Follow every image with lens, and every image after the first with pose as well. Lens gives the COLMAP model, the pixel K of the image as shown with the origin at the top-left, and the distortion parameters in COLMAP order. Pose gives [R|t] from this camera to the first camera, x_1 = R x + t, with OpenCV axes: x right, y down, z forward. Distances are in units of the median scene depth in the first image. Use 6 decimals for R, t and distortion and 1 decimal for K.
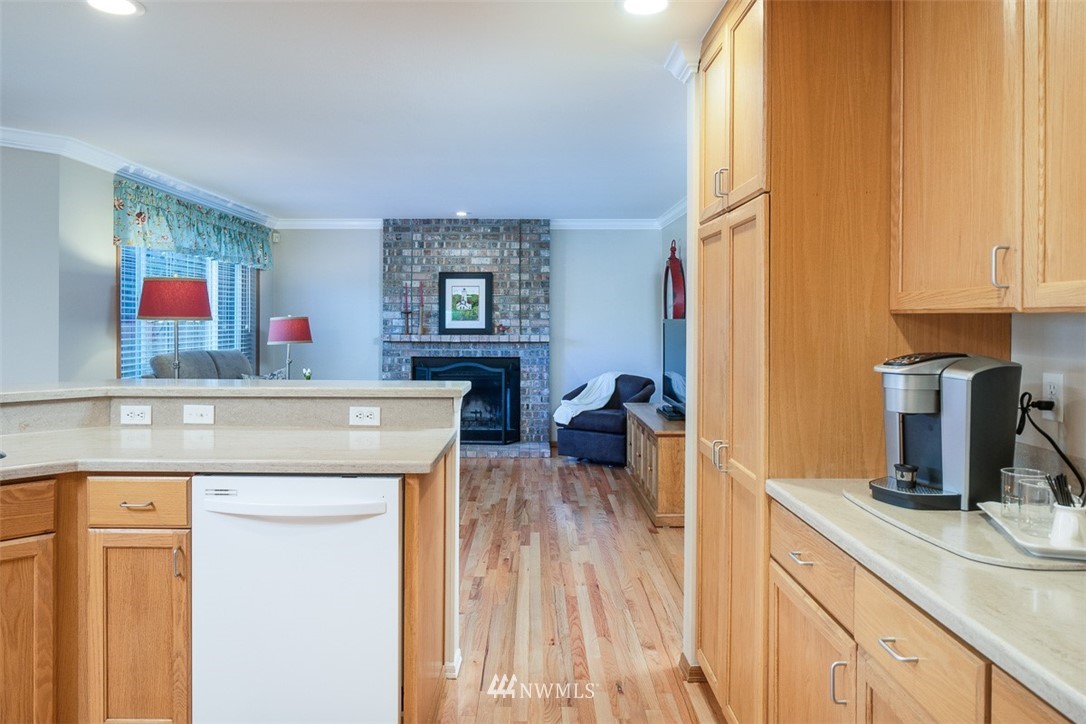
lens RADIAL K [[761.5, 0, 536.9], [0, 761.5, 325.6], [0, 0, 1]] dist [-0.004329, 0.000330]
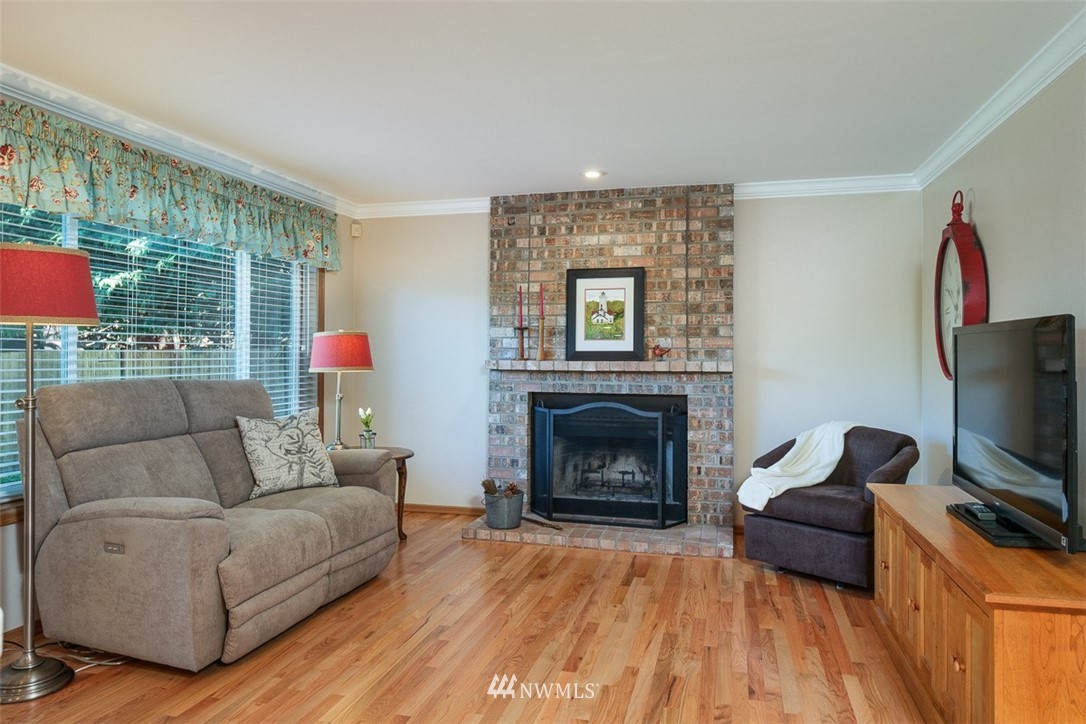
lens RADIAL K [[727.7, 0, 543.4], [0, 727.7, 351.3], [0, 0, 1]] dist [-0.004906, -0.001342]
pose [[0.966984, -0.000982, -0.254835, 0.018164], [-0.002012, 0.999932, -0.011488, 0.011240], [0.254829, 0.011622, 0.966916, 0.360840]]
